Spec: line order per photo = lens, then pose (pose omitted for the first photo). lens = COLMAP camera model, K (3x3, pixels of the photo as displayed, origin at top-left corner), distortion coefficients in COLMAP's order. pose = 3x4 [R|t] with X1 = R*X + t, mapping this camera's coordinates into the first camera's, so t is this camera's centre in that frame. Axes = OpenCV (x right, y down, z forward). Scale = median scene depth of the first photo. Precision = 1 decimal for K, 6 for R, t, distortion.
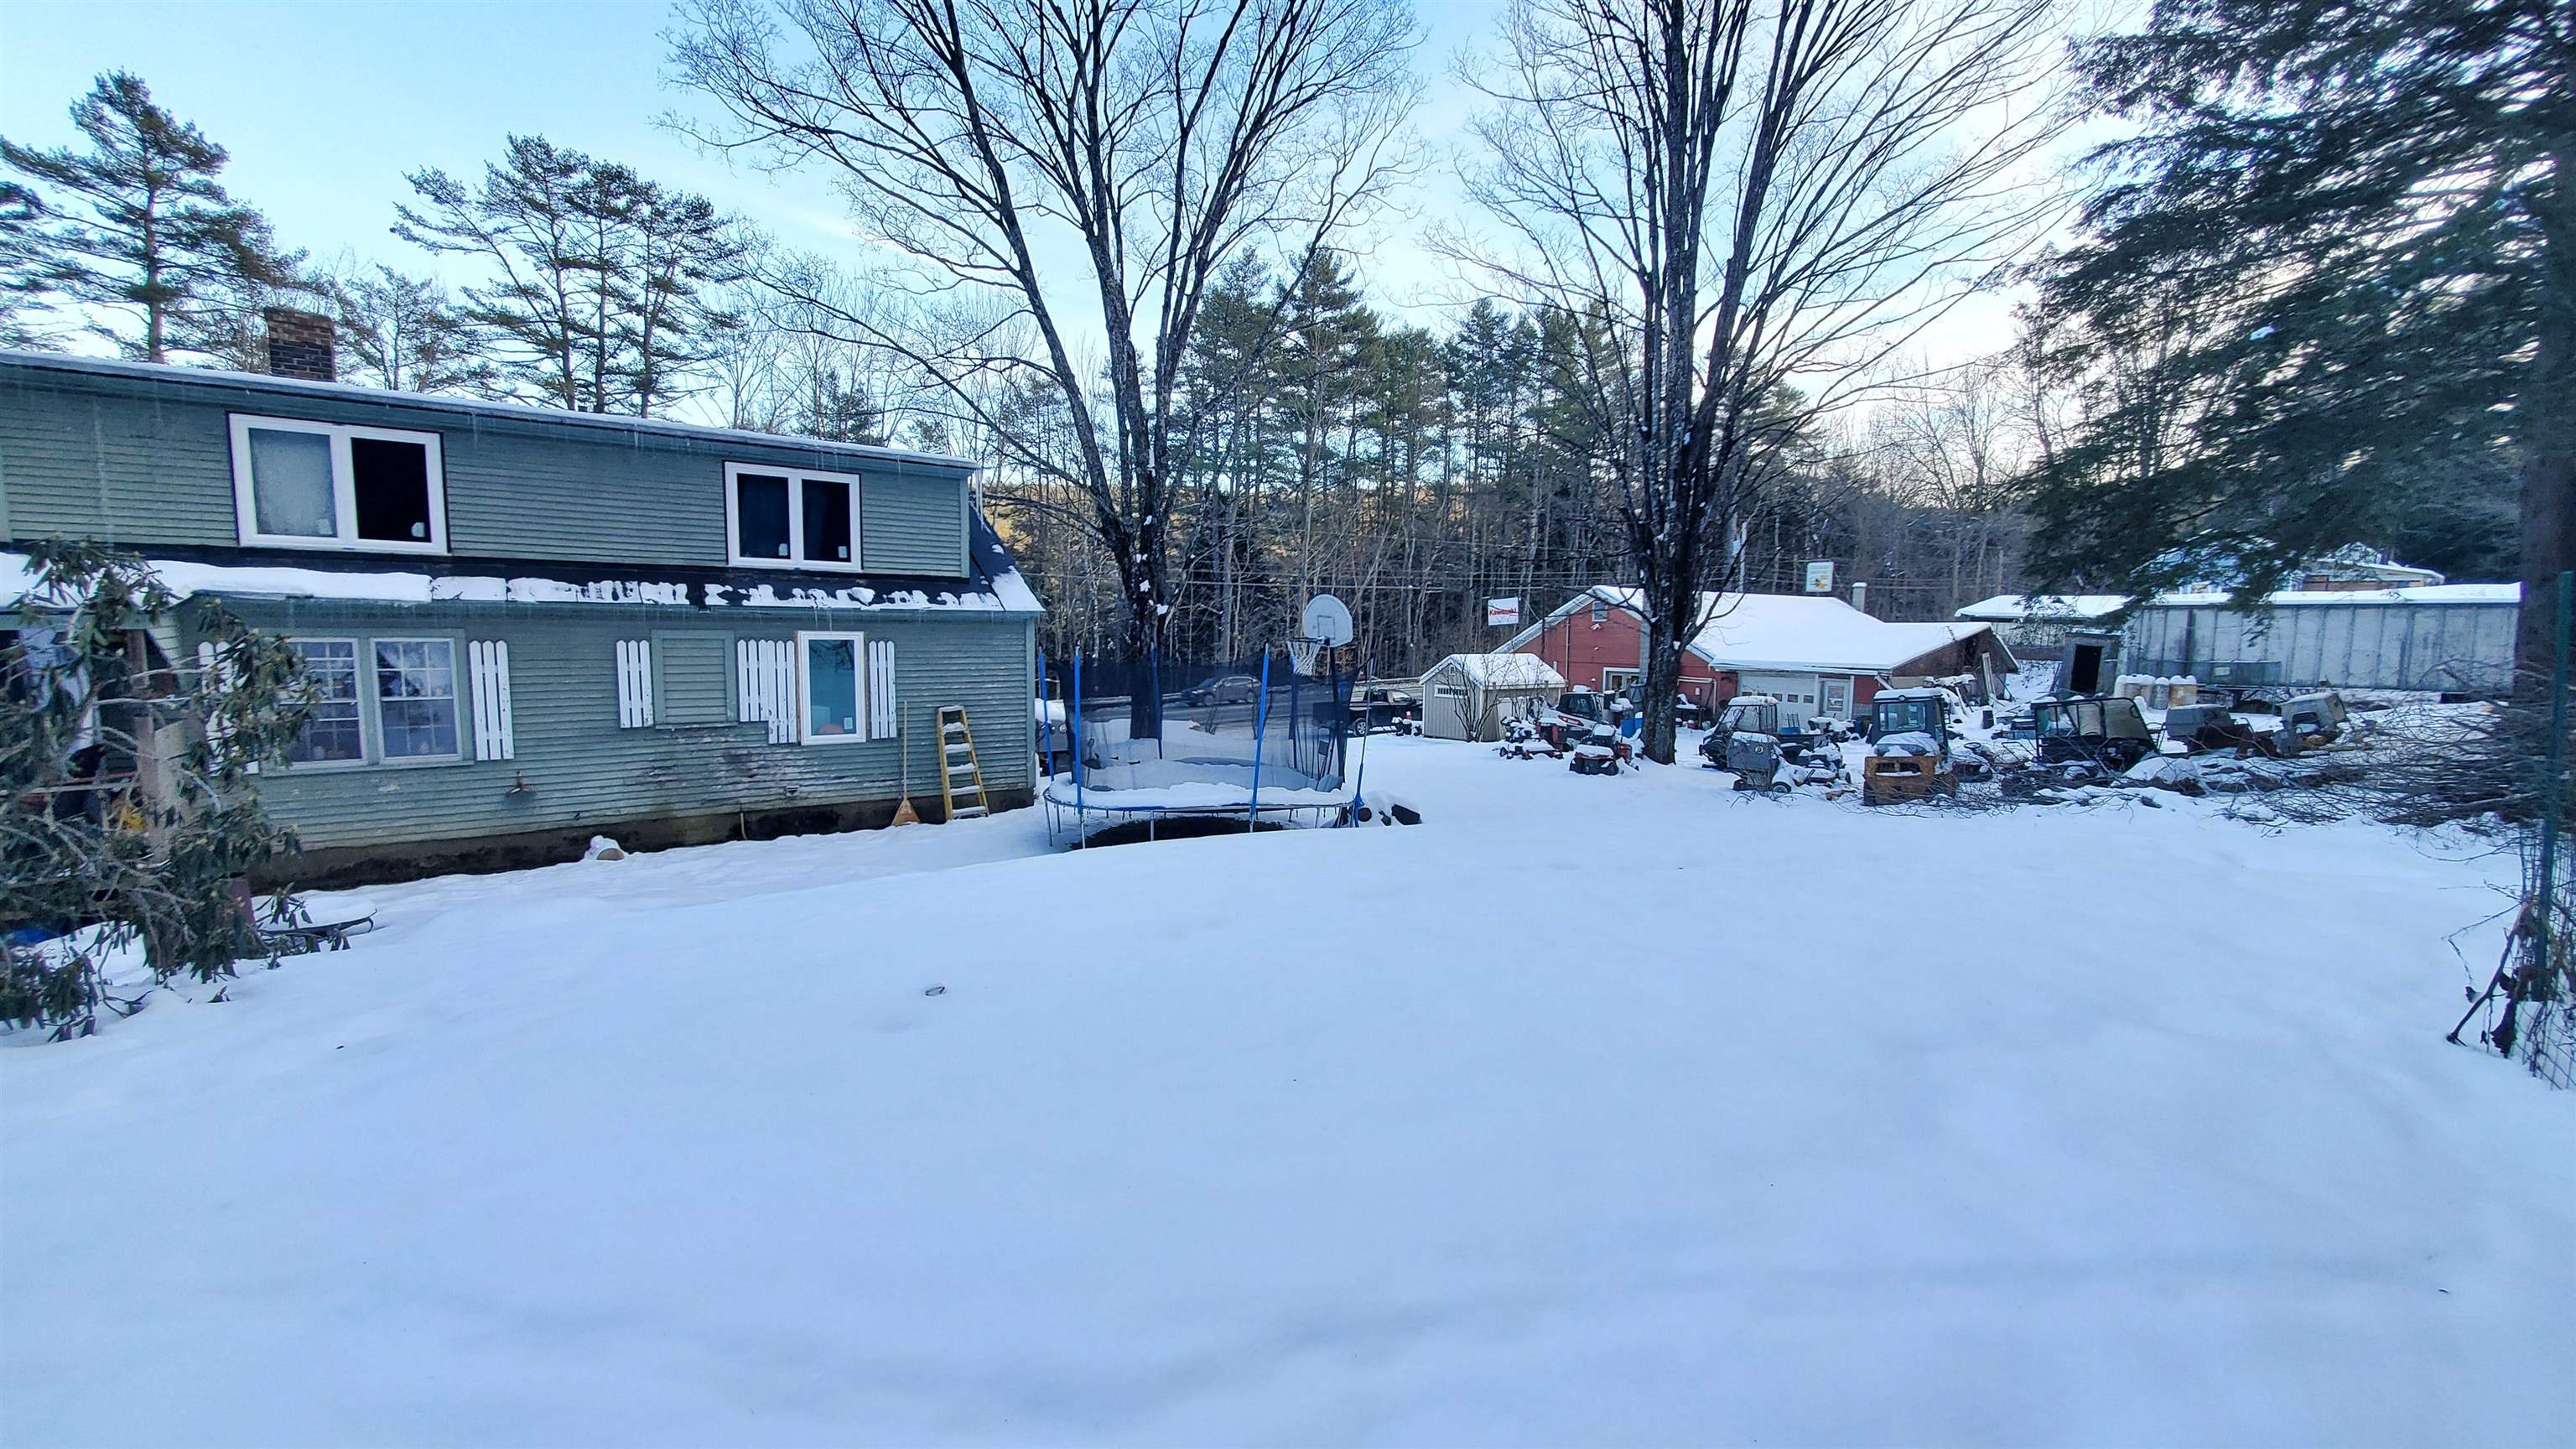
lens RADIAL K [[1002.6, 0, 1287.7], [0, 1002.6, 728.4], [0, 0, 1]] dist [-0.000198, -0.000384]
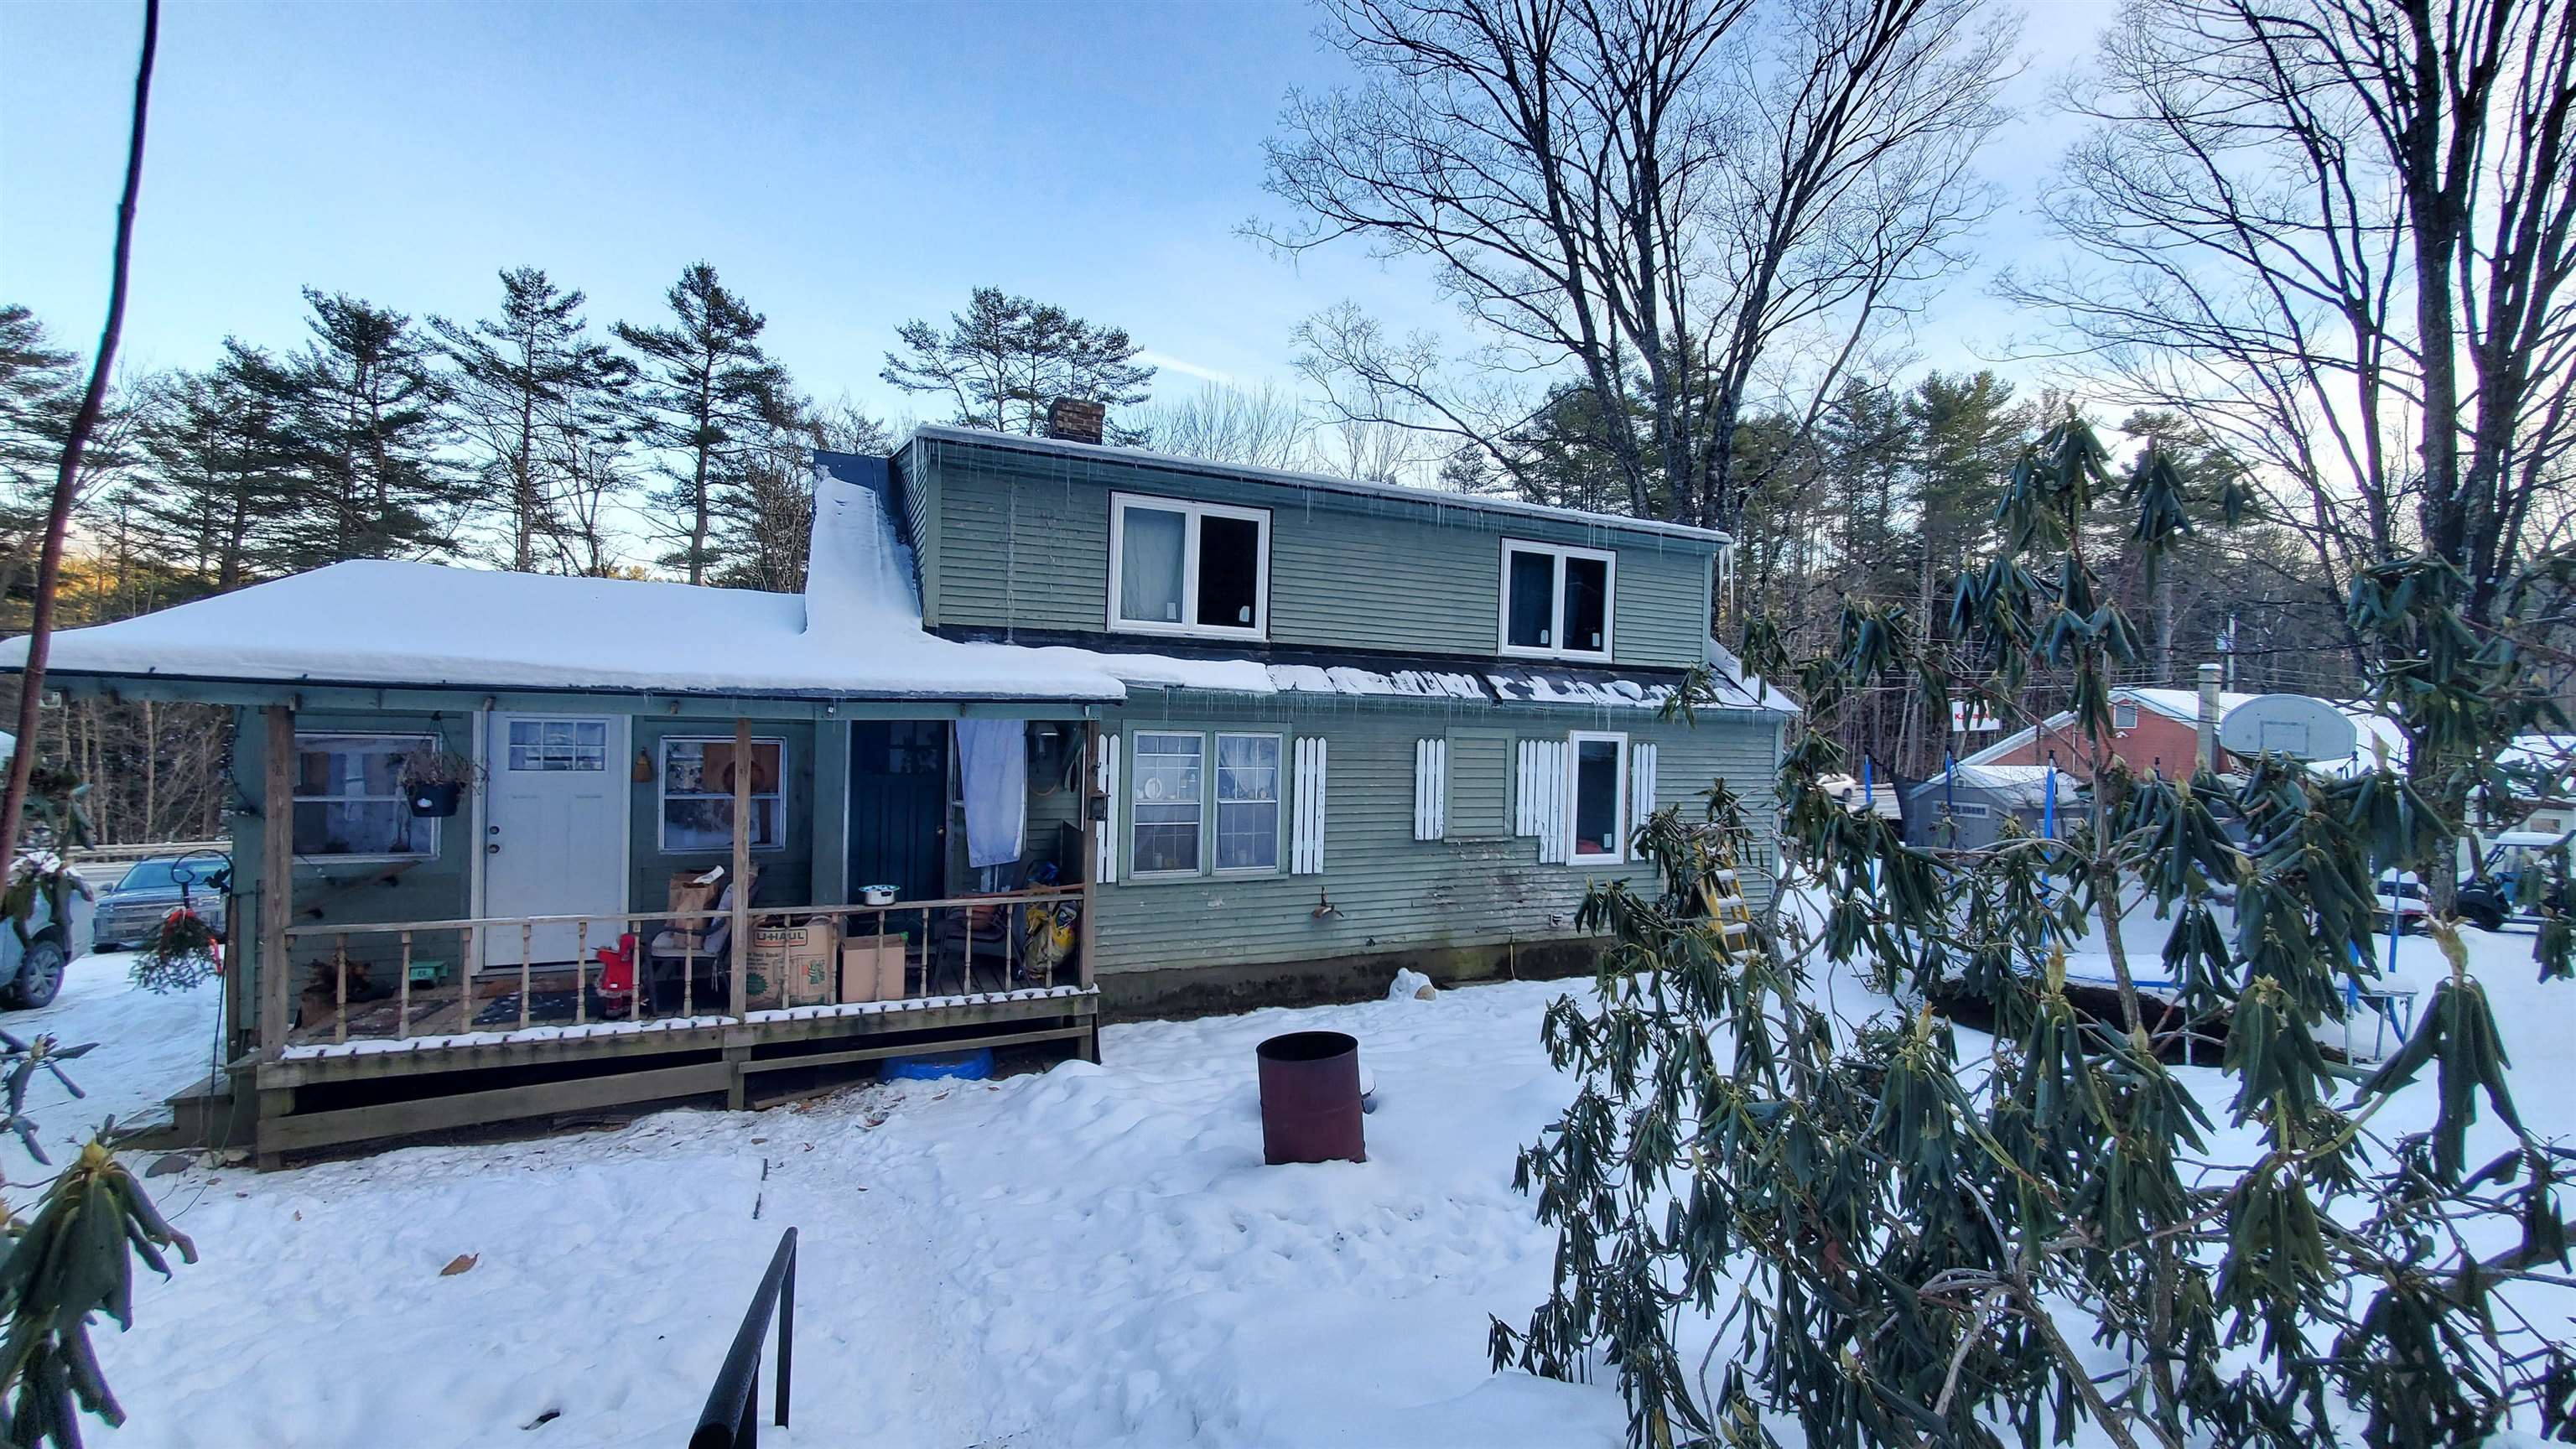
lens RADIAL K [[996.1, 0, 1288.1], [0, 996.1, 724.7], [0, 0, 1]] dist [0.001443, -0.000371]
pose [[0.973259, 0.013249, -0.229326, -0.211085], [-0.036600, 0.994526, -0.097872, -0.004215], [0.226774, 0.103649, 0.968416, 0.050443]]
